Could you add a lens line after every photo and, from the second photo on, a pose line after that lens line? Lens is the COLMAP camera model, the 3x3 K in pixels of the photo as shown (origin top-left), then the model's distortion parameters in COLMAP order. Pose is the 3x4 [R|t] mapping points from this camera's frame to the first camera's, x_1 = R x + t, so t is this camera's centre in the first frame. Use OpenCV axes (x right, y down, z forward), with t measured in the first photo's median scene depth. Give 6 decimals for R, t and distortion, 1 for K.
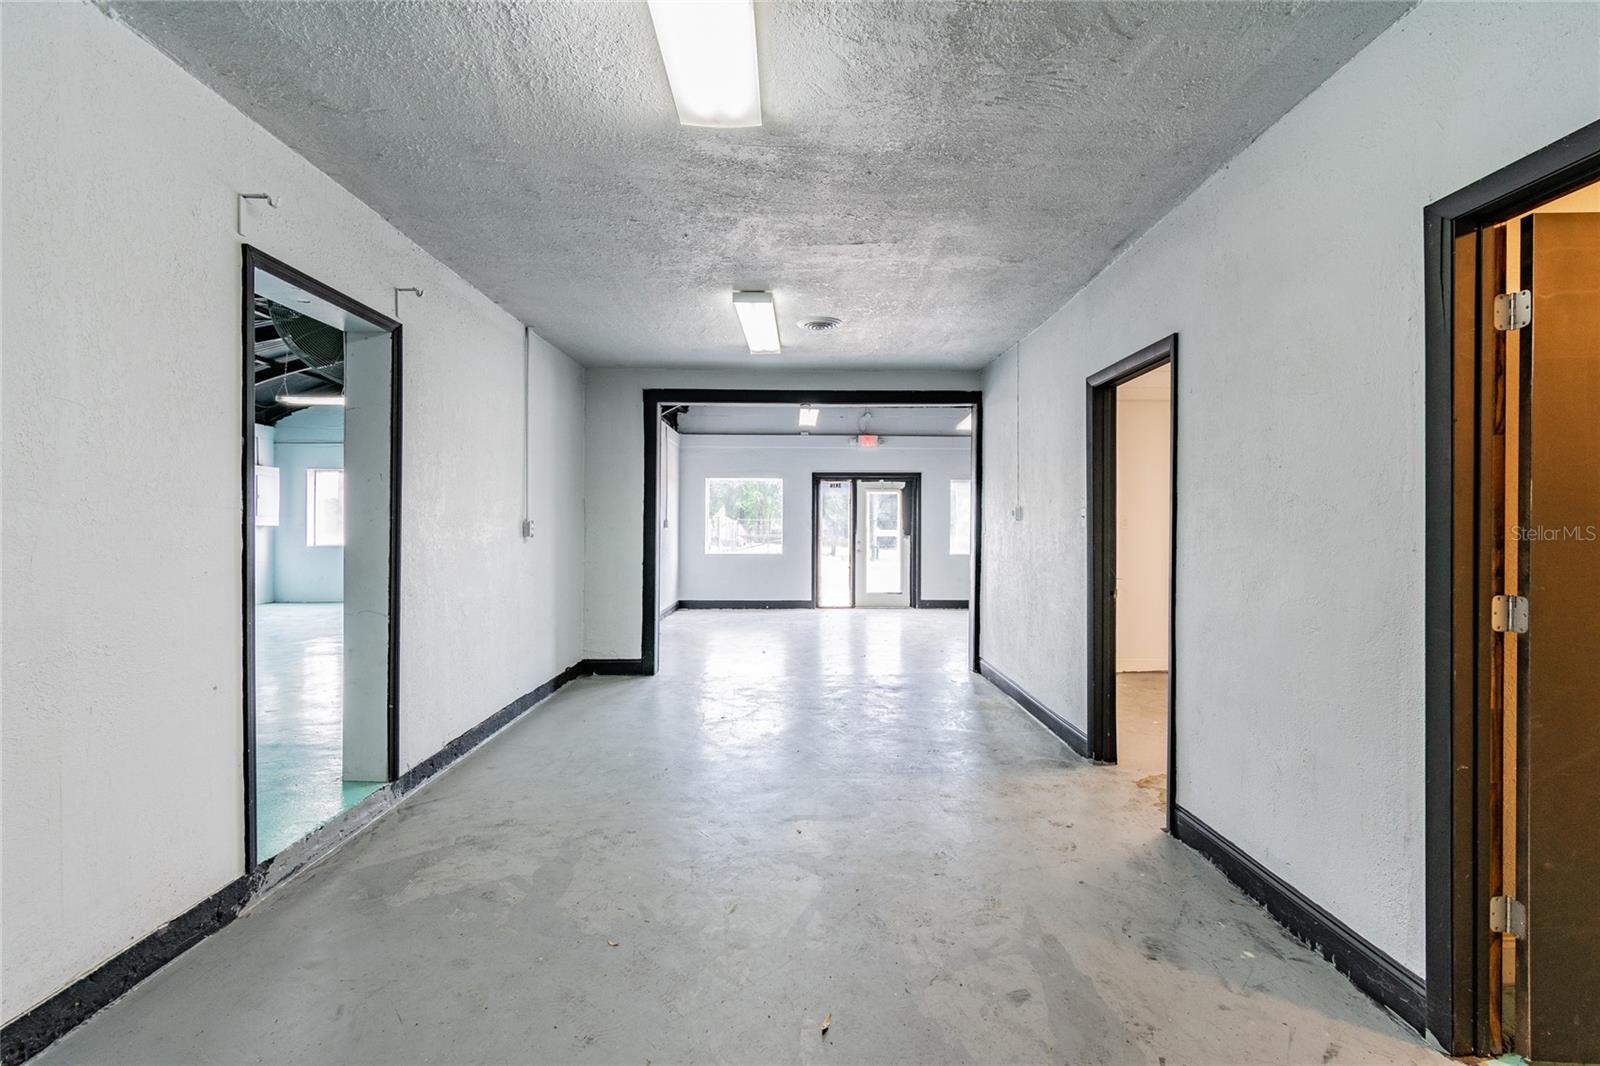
lens RADIAL K [[702.7, 0, 823.4], [0, 702.7, 531.4], [0, 0, 1]] dist [0.000724, -0.000007]
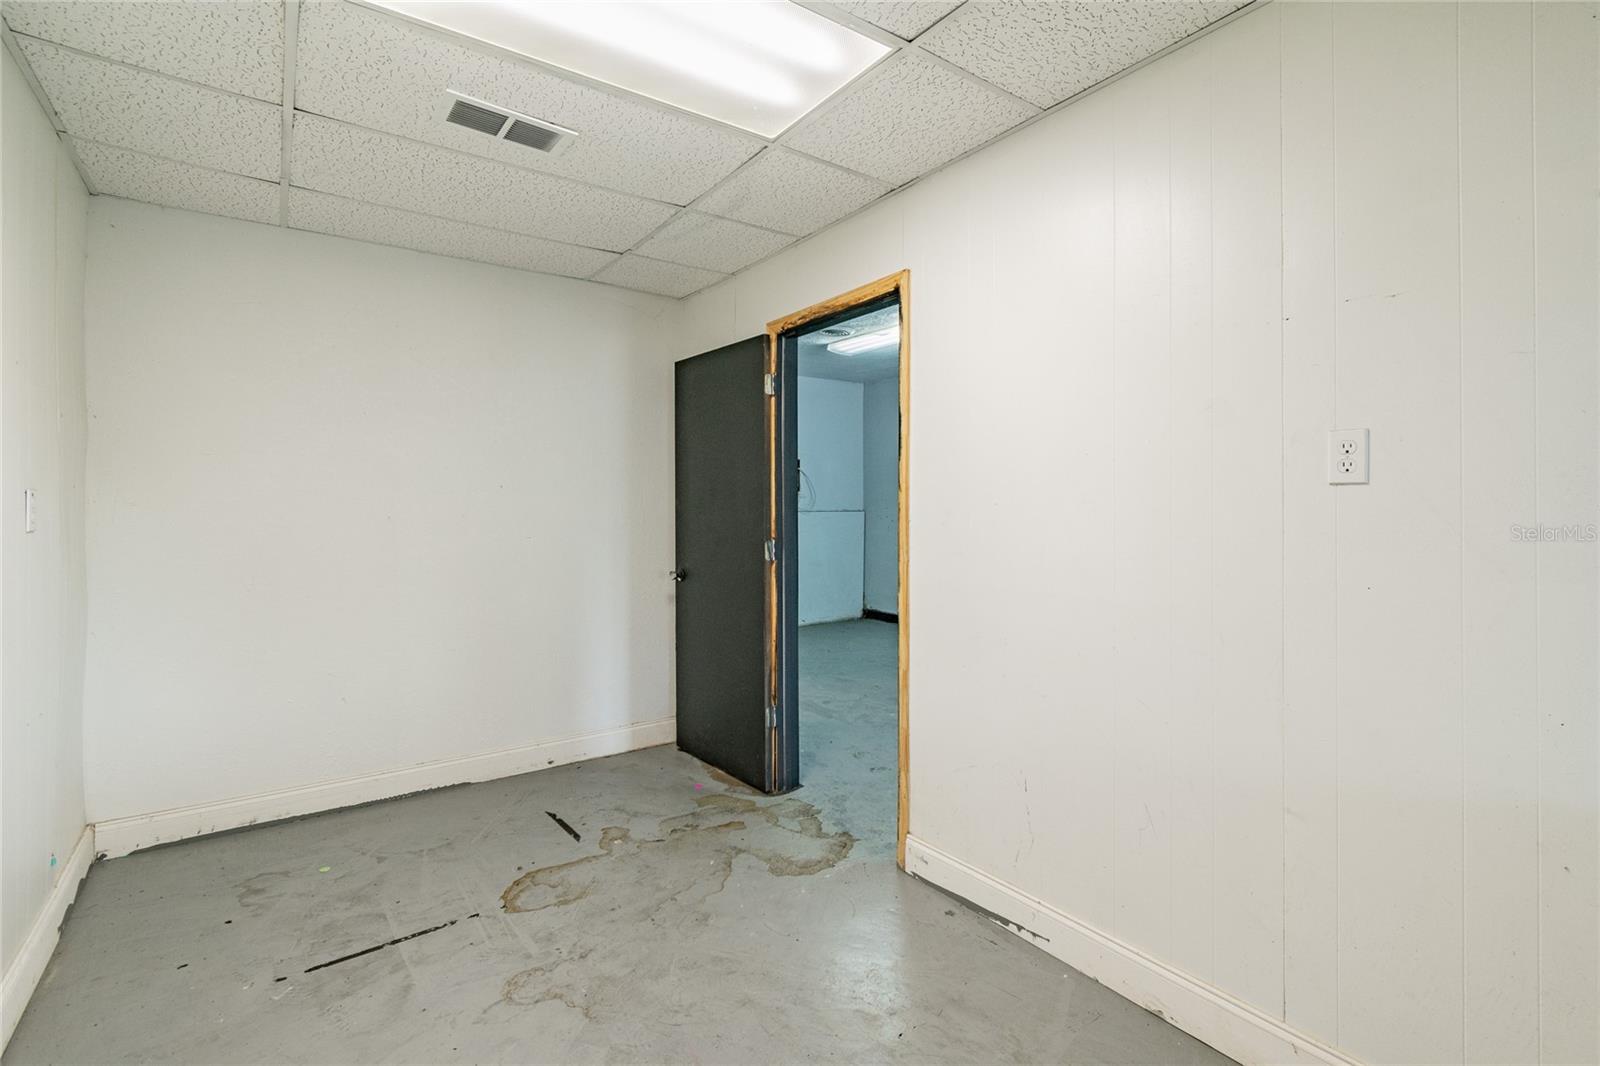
lens RADIAL K [[742.1, 0, 804.1], [0, 742.1, 507.2], [0, 0, 1]] dist [-0.000616, -0.000173]
pose [[-0.829413, -0.003492, -0.558624, 0.838294], [-0.007346, 0.999962, 0.004657, -0.002591], [0.558587, 0.007966, -0.829408, 1.456847]]
